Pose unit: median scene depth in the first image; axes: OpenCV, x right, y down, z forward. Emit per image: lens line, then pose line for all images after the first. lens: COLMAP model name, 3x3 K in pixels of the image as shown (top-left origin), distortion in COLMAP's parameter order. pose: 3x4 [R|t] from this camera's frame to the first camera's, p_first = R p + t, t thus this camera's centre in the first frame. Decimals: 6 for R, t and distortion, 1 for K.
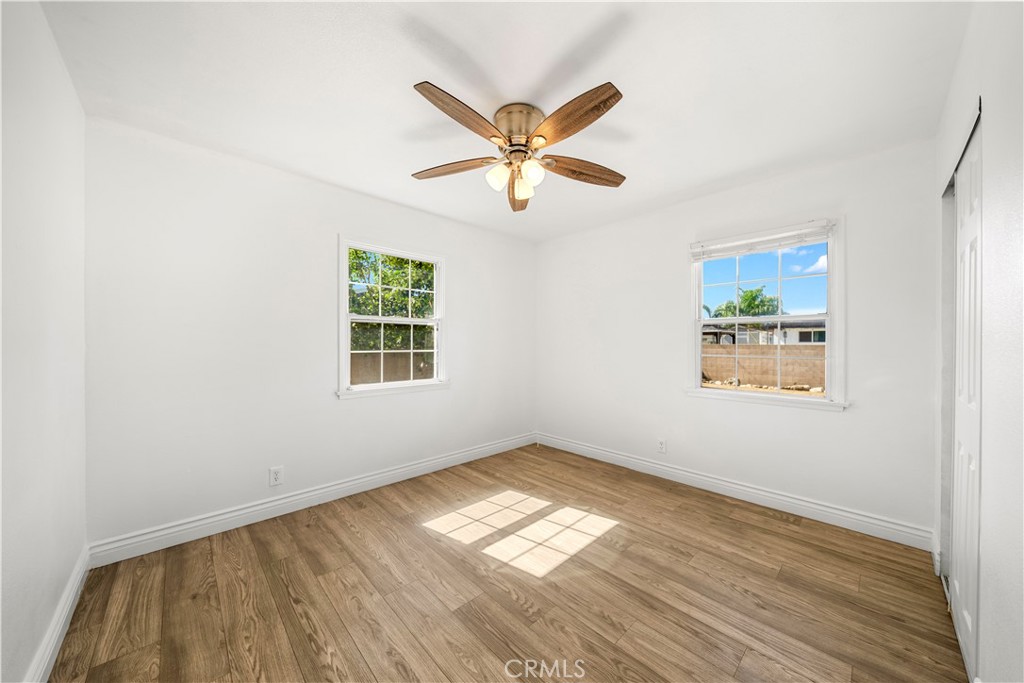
lens RADIAL K [[359.1, 0, 512.0], [0, 359.1, 341.5], [0, 0, 1]] dist [0.001092, 0.000049]
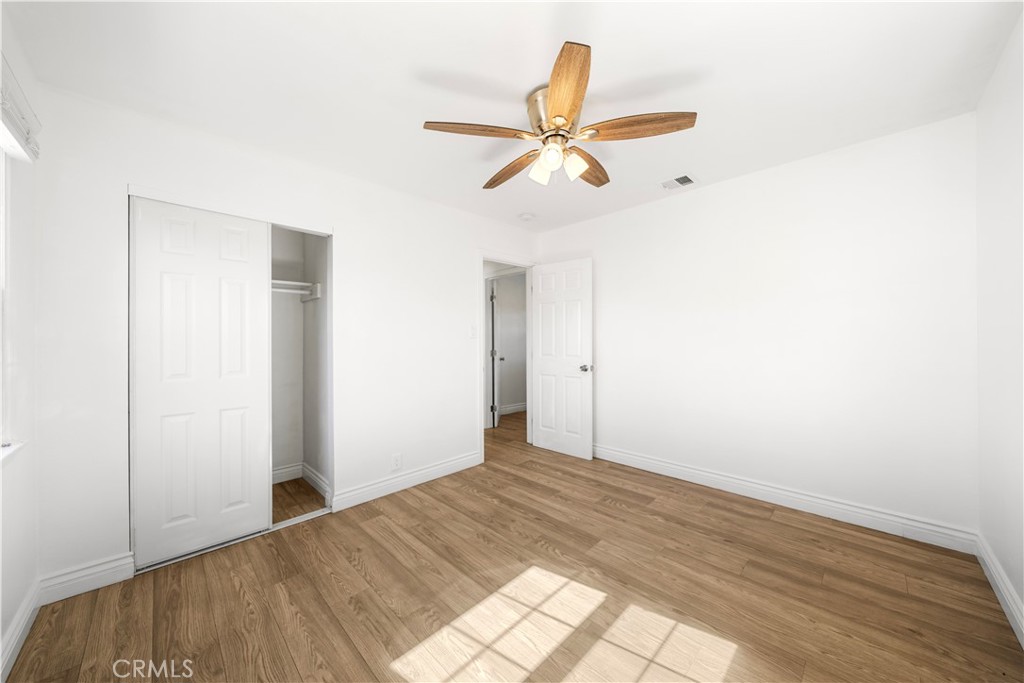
lens RADIAL K [[359.1, 0, 512.0], [0, 359.1, 341.5], [0, 0, 1]] dist [0.001092, 0.000049]
pose [[-0.999861, 0.010082, -0.013273, 0.153161], [0.010112, 0.999946, -0.002252, 0.017593], [0.013250, -0.002386, -0.999909, 2.035099]]
